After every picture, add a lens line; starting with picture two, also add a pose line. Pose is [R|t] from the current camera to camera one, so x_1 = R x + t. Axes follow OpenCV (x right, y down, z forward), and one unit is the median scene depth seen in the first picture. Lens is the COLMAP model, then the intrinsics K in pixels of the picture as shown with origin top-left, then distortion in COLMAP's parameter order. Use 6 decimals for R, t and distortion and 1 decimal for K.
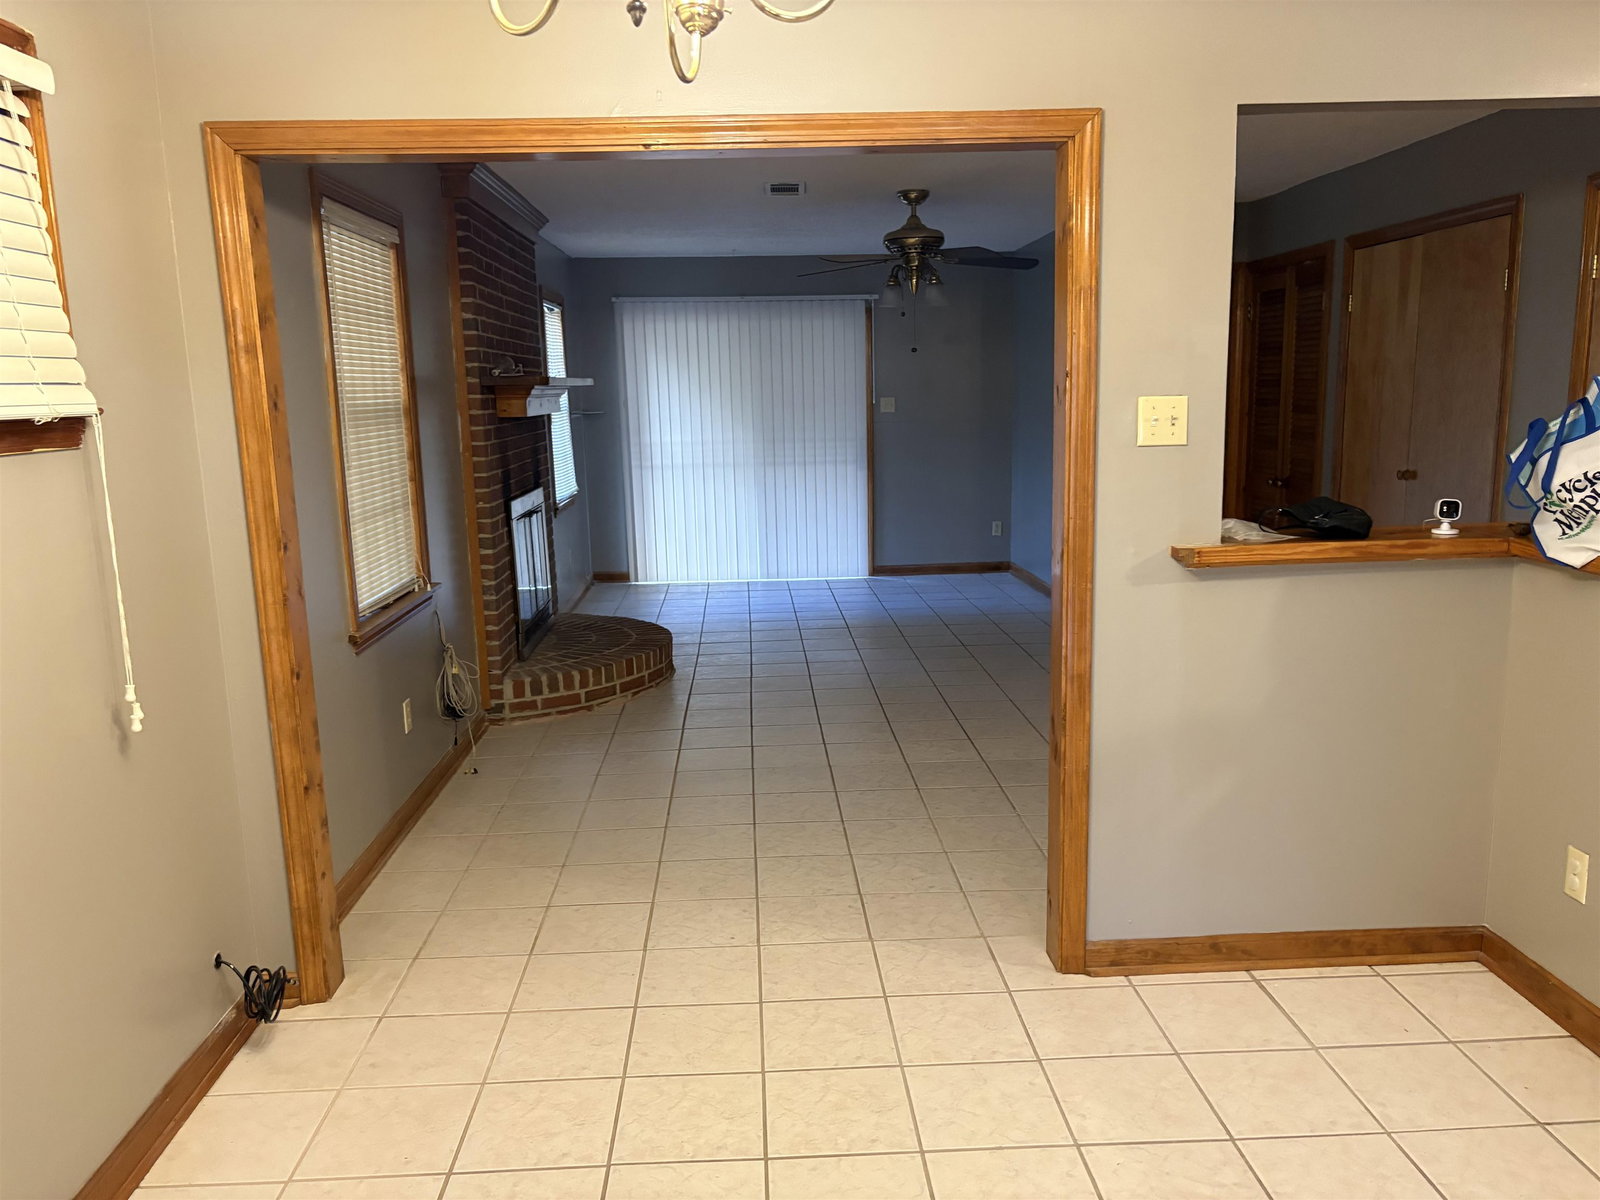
lens RADIAL K [[1195.2, 0, 799.2], [0, 1195.2, 602.1], [0, 0, 1]] dist [0.032676, -0.019900]
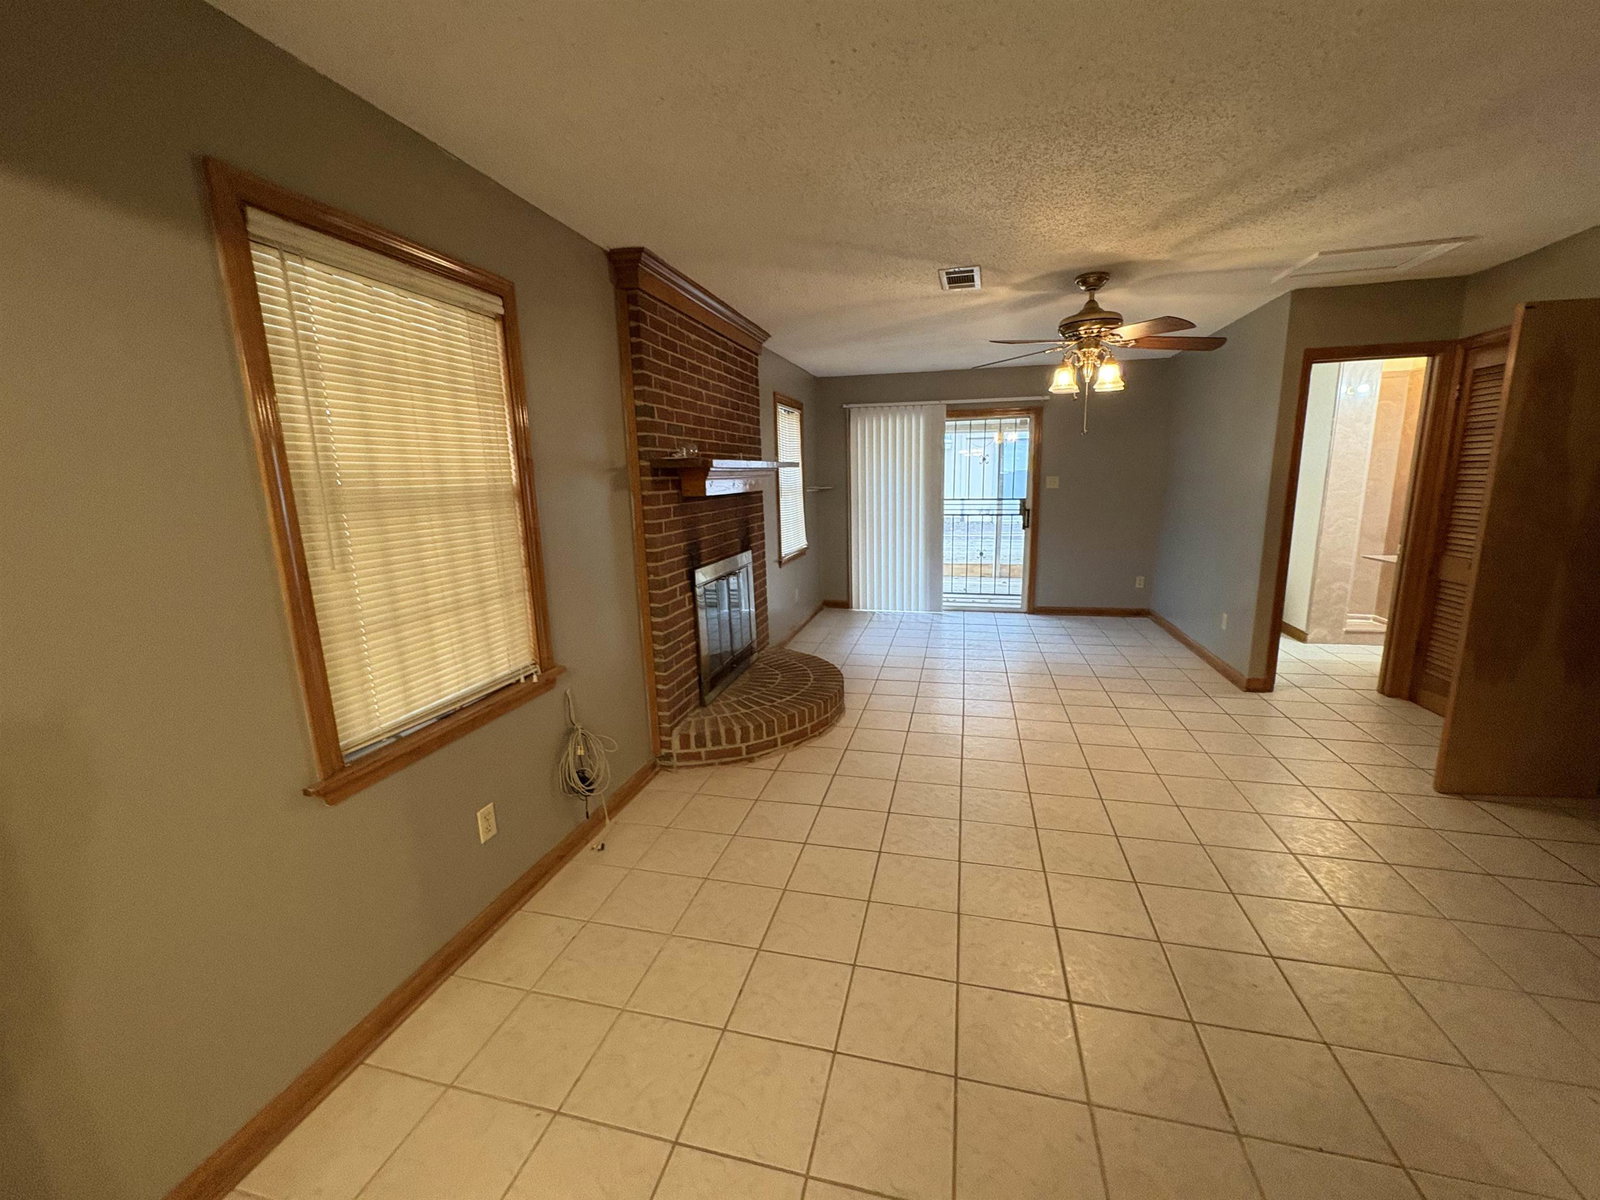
lens RADIAL K [[634.2, 0, 809.4], [0, 634.2, 589.3], [0, 0, 1]] dist [0.024430, 0.000131]
pose [[0.960224, 0.052630, -0.274227, 0.030163], [-0.049958, 0.998611, 0.016725, -0.081101], [0.274727, -0.002360, 0.961519, 0.447823]]
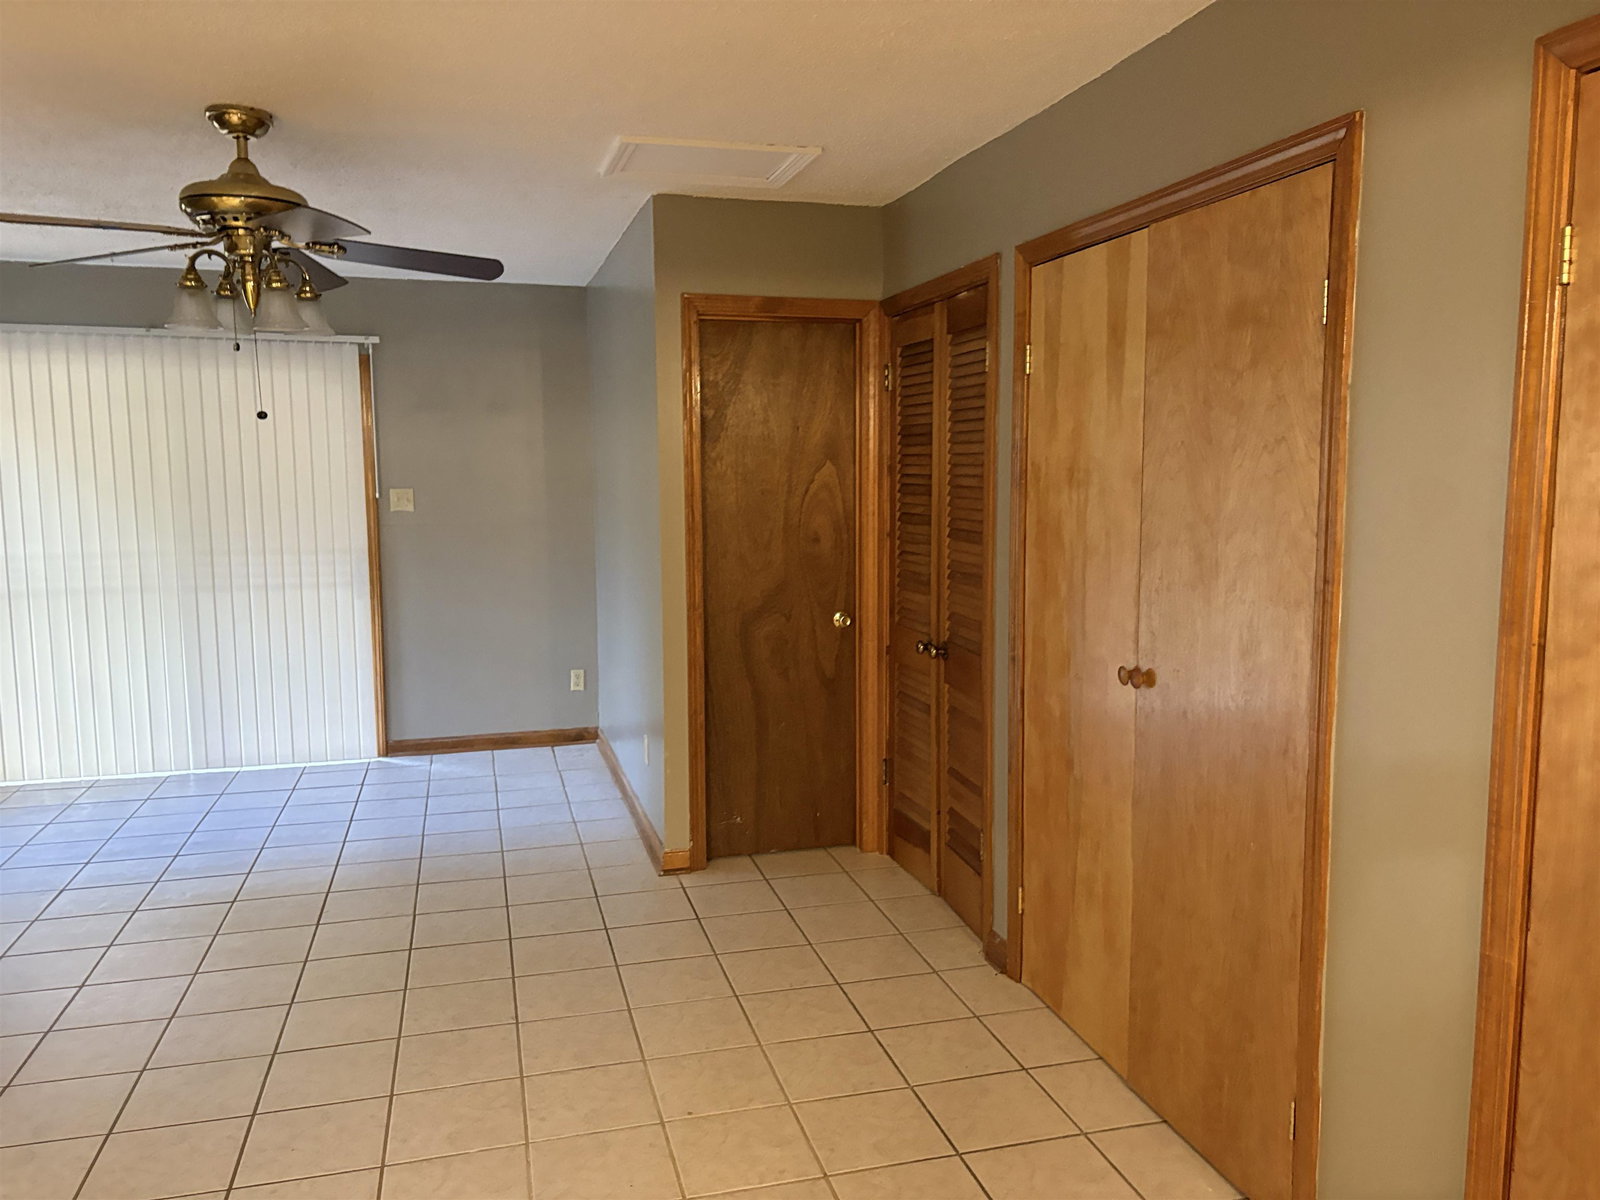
lens RADIAL K [[1195.2, 0, 813.1], [0, 1195.2, 609.0], [0, 0, 1]] dist [0.032676, -0.019900]
pose [[0.972375, -0.007212, 0.233311, 0.229891], [0.020765, 0.998233, -0.055683, -0.102524], [-0.232497, 0.058989, 0.970807, 0.489238]]
